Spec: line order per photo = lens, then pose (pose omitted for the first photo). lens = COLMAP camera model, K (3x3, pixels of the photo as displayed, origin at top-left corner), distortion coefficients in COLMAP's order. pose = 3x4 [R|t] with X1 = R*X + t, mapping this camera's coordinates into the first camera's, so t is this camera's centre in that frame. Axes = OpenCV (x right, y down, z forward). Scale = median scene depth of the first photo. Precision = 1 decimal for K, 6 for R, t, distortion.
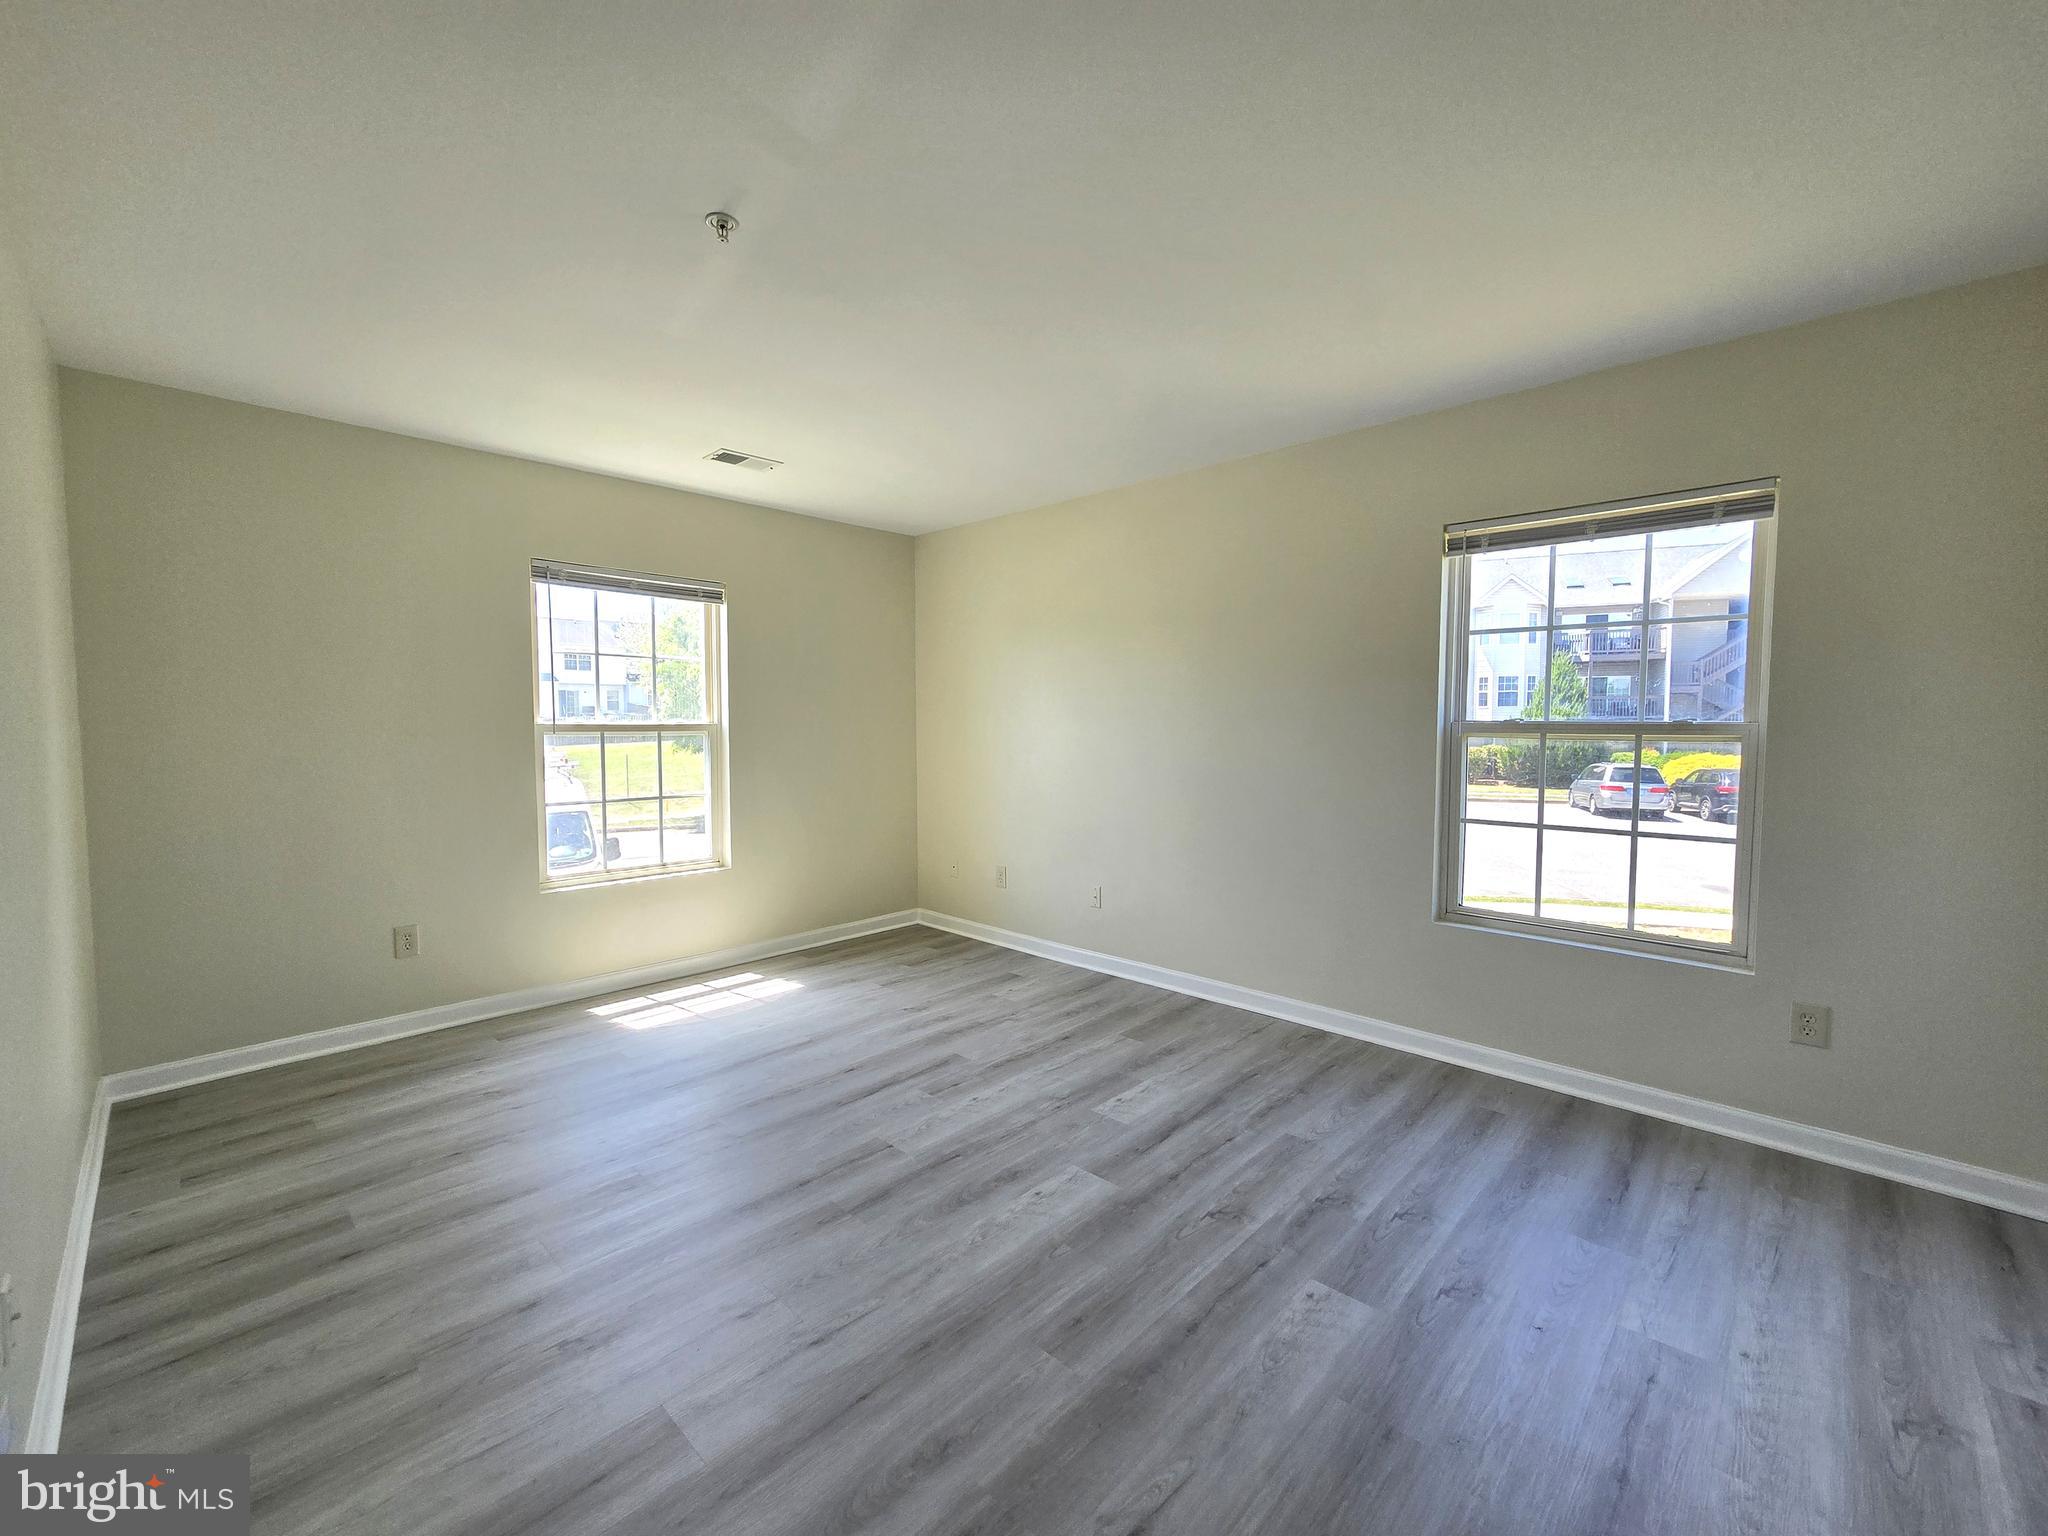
lens RADIAL K [[859.6, 0, 1010.4], [0, 859.6, 768.7], [0, 0, 1]] dist [-0.001978, 0.000853]
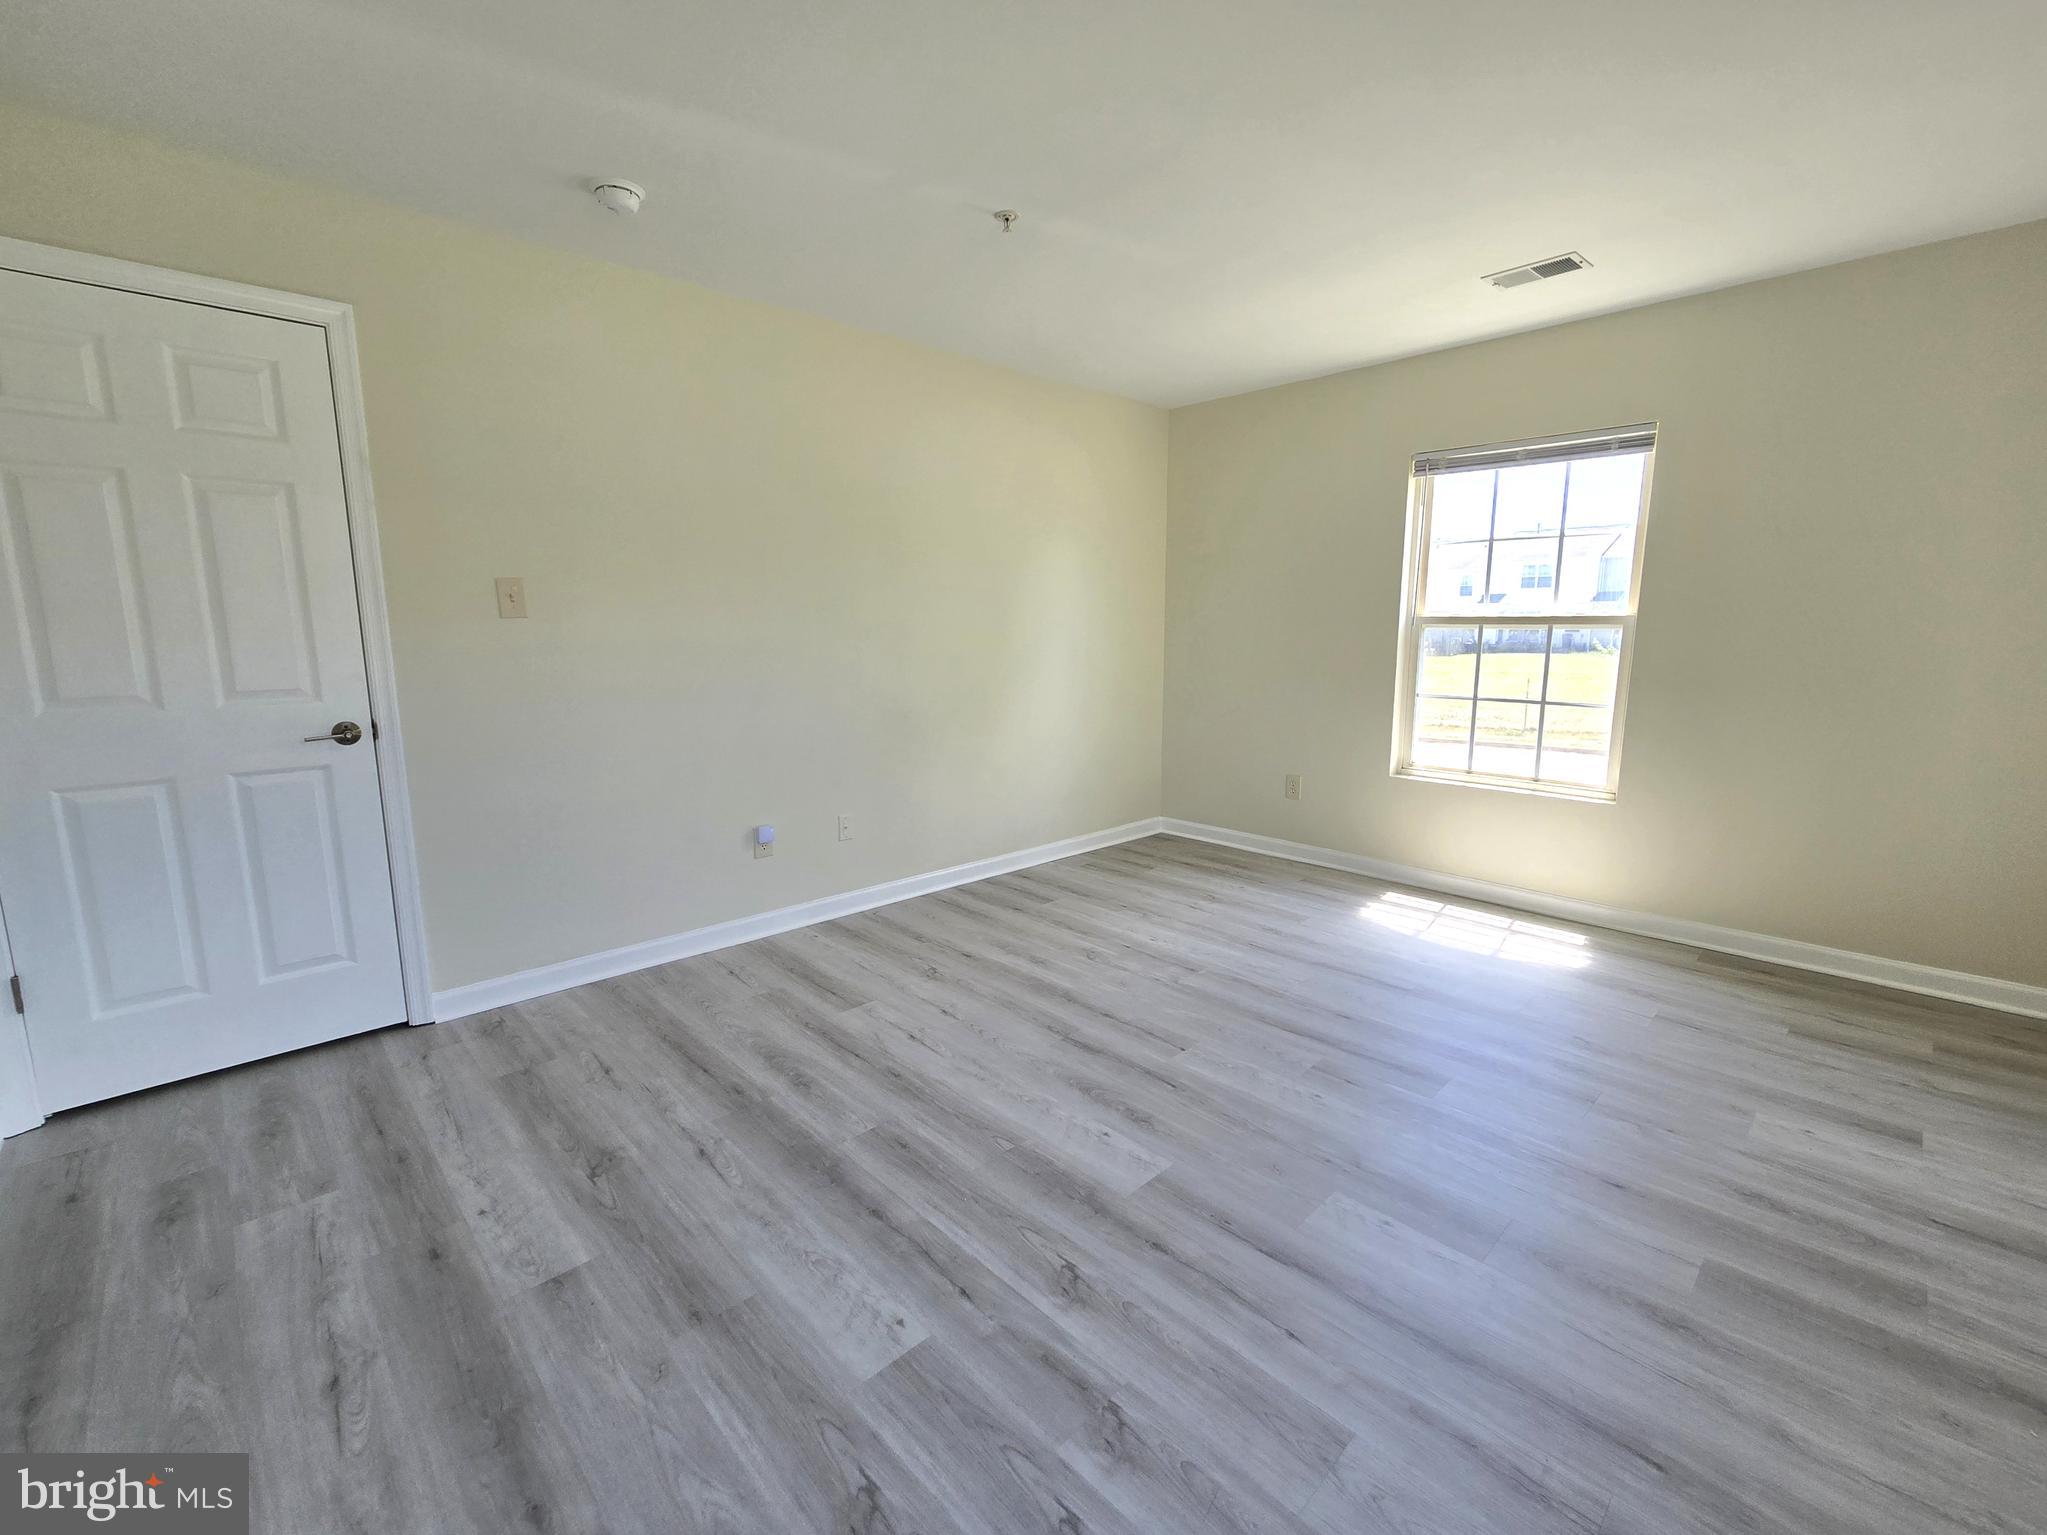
lens RADIAL K [[849.5, 0, 981.5], [0, 849.5, 755.3], [0, 0, 1]] dist [0.000410, 0.000188]
pose [[-0.068593, 0.154969, -0.985535, 0.651178], [-0.049920, 0.986091, 0.158531, -0.028049], [0.996395, 0.060072, -0.059902, 0.676354]]
